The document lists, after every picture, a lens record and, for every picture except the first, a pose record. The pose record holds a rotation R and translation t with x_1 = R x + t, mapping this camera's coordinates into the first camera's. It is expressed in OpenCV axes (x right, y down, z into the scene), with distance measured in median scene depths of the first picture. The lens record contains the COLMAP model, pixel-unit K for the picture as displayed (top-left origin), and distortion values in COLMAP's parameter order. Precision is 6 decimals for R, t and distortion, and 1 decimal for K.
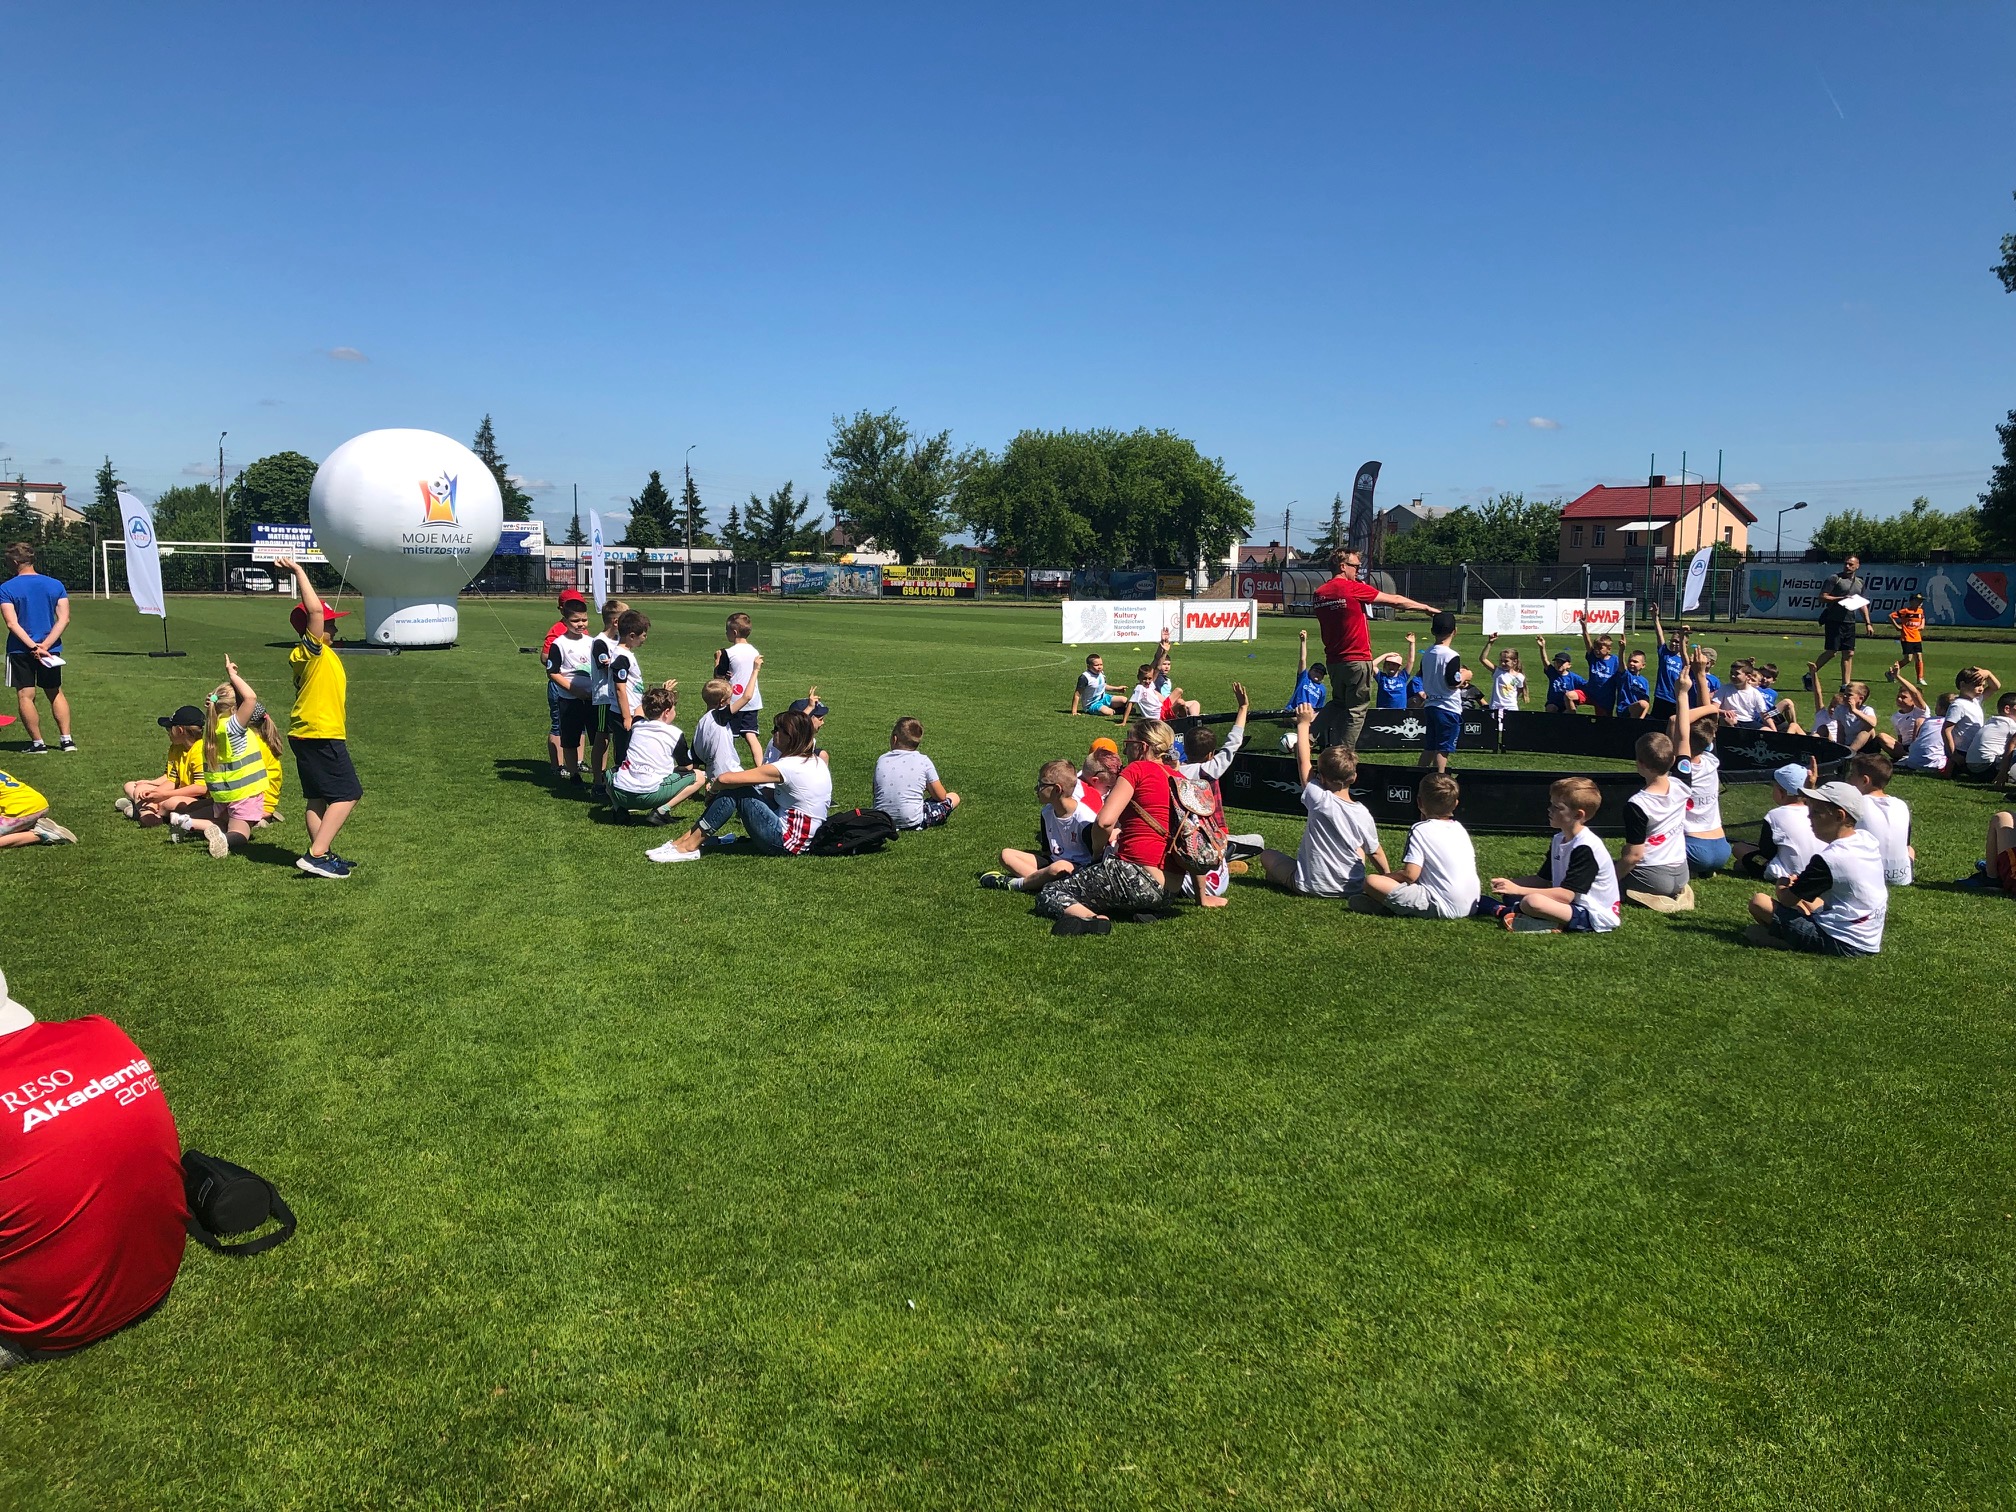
lens RADIAL K [[1635.5, 0, 992.5], [0, 1635.5, 771.2], [0, 0, 1]] dist [0.037922, -0.034783]
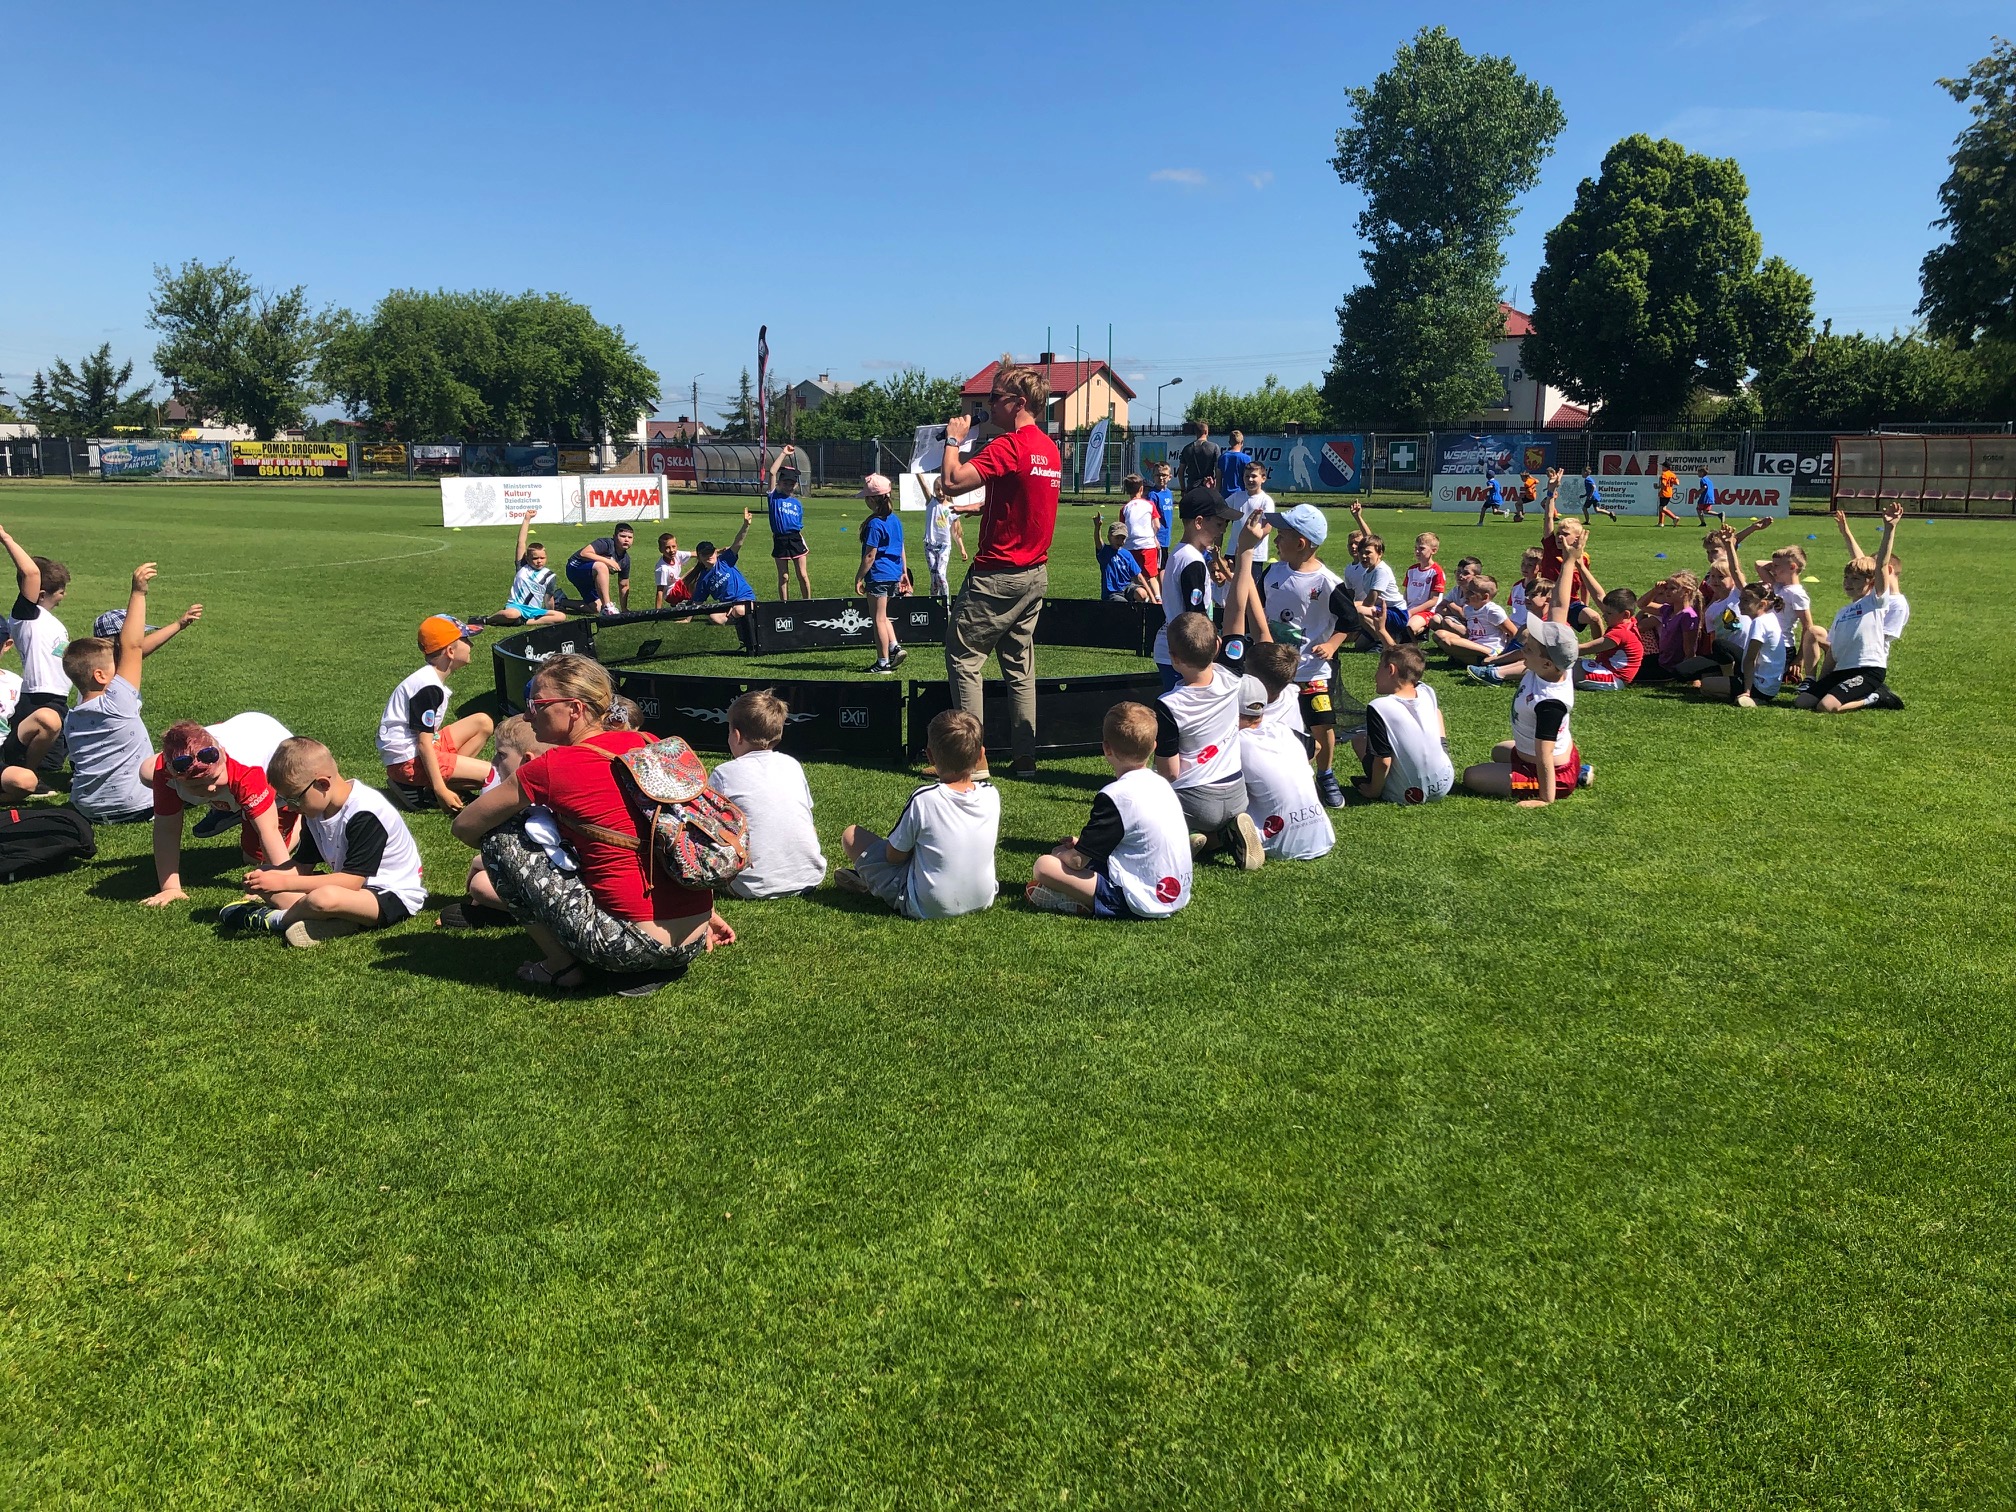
lens RADIAL K [[1635.5, 0, 1009.1], [0, 1635.5, 748.9], [0, 0, 1]] dist [0.037922, -0.034783]
pose [[0.935710, -0.070852, 0.345583, 0.004978], [0.050068, 0.996379, 0.068713, -0.002057], [-0.349200, -0.046993, 0.935869, 0.025221]]
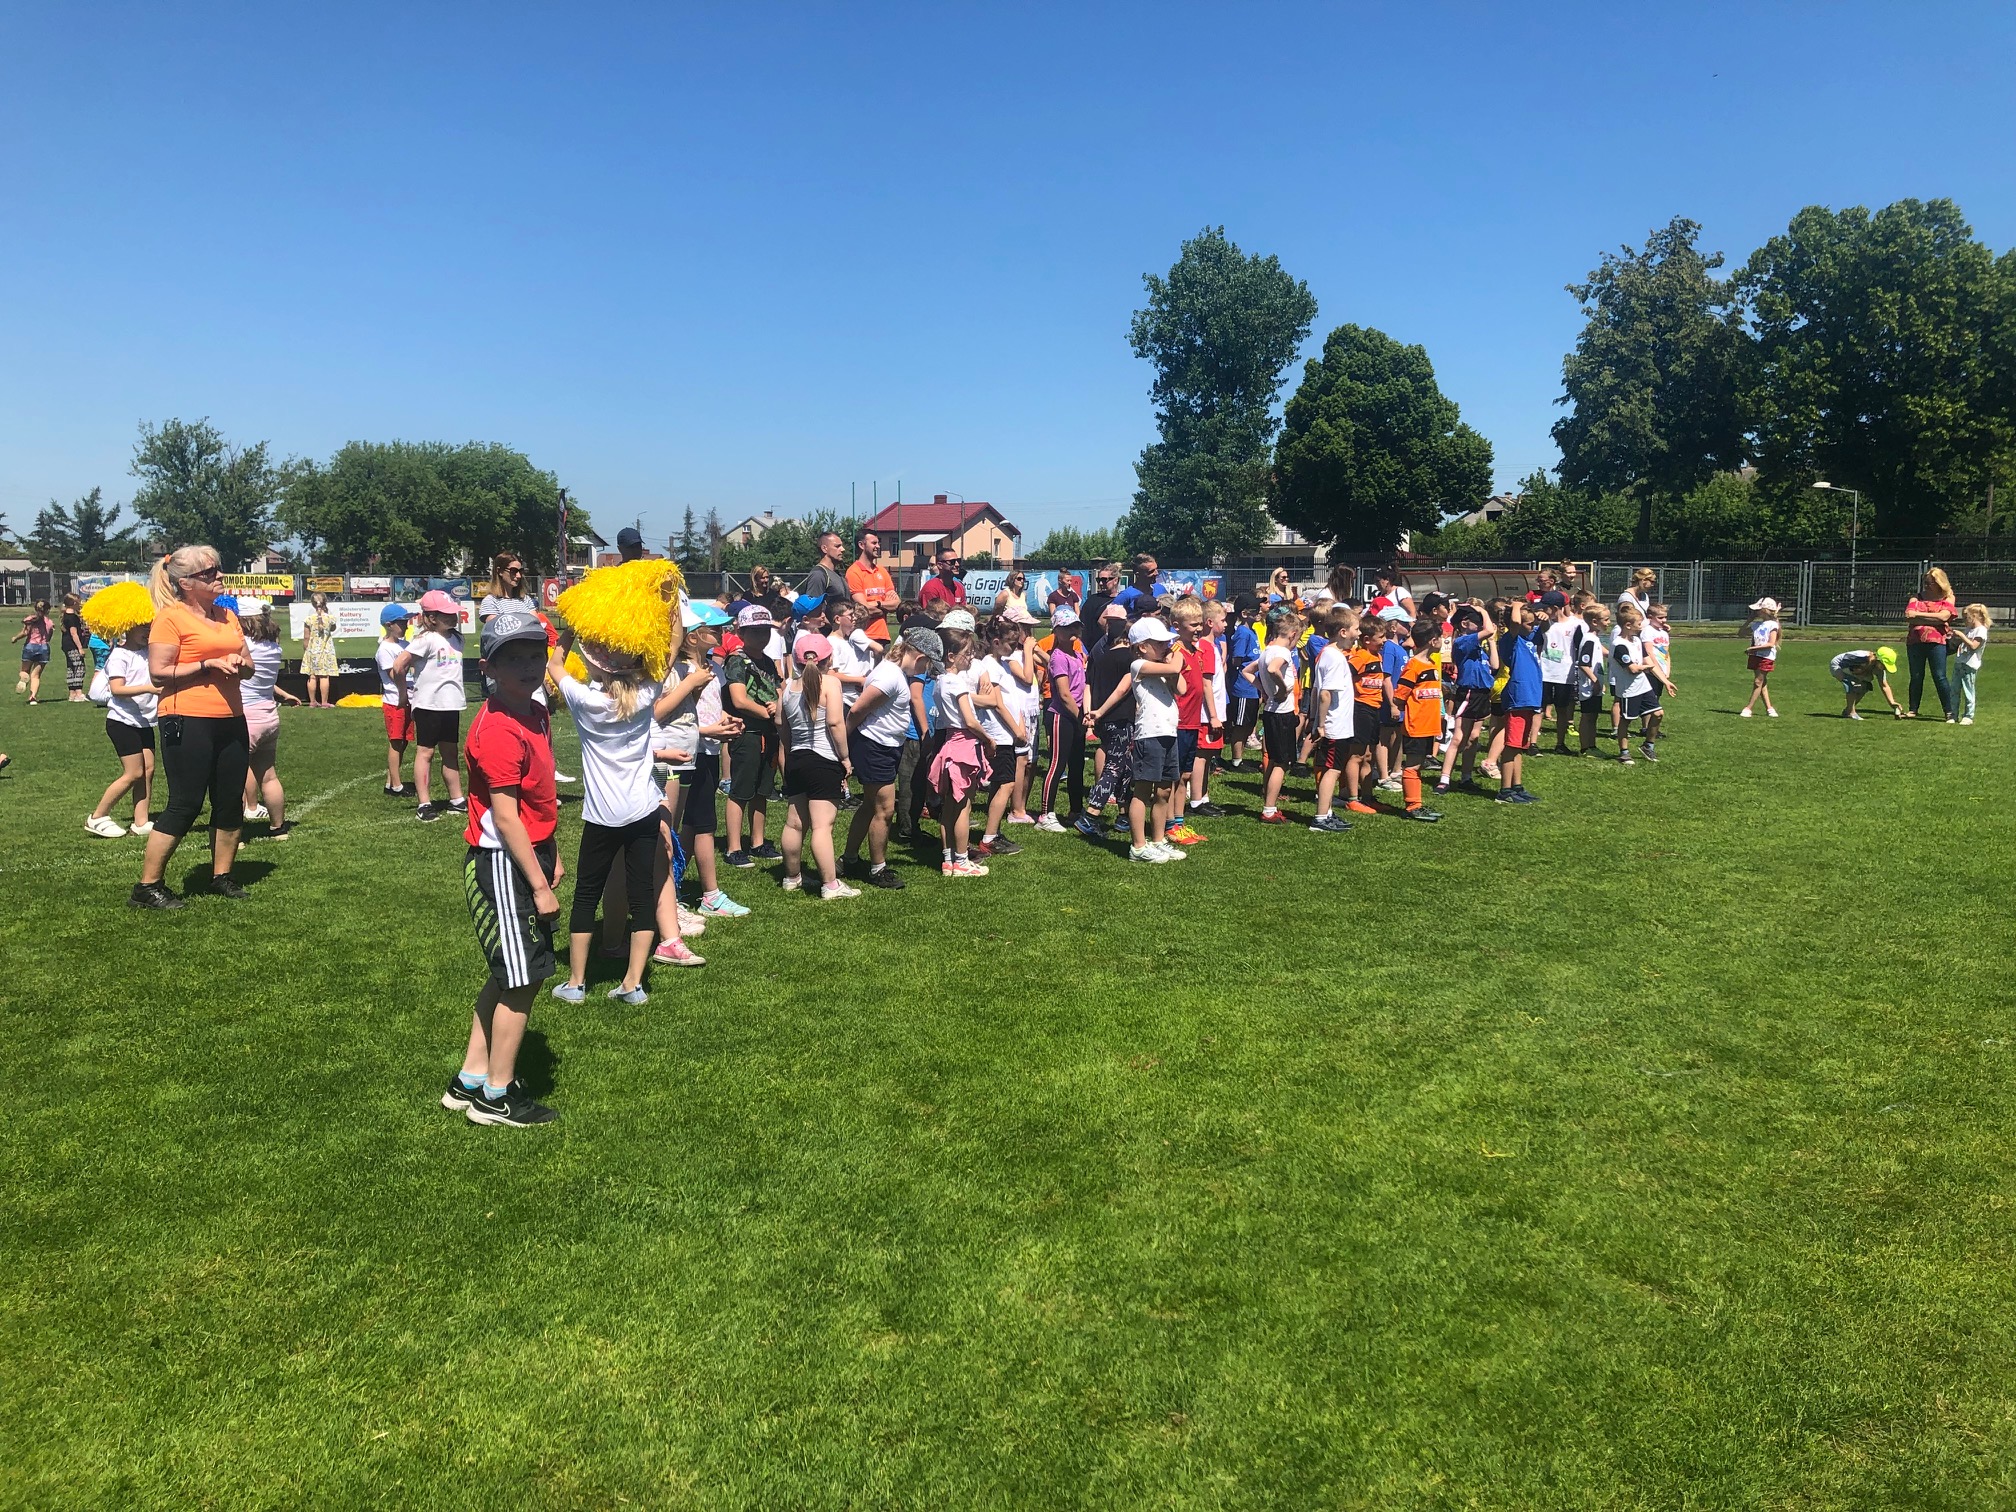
lens RADIAL K [[1635.5, 0, 1006.0], [0, 1635.5, 738.3], [0, 0, 1]] dist [0.037922, -0.034783]
pose [[0.938256, -0.041975, 0.343387, 0.044212], [0.049950, 0.998648, -0.014409, 0.012126], [-0.342317, 0.030672, 0.939084, -0.099747]]
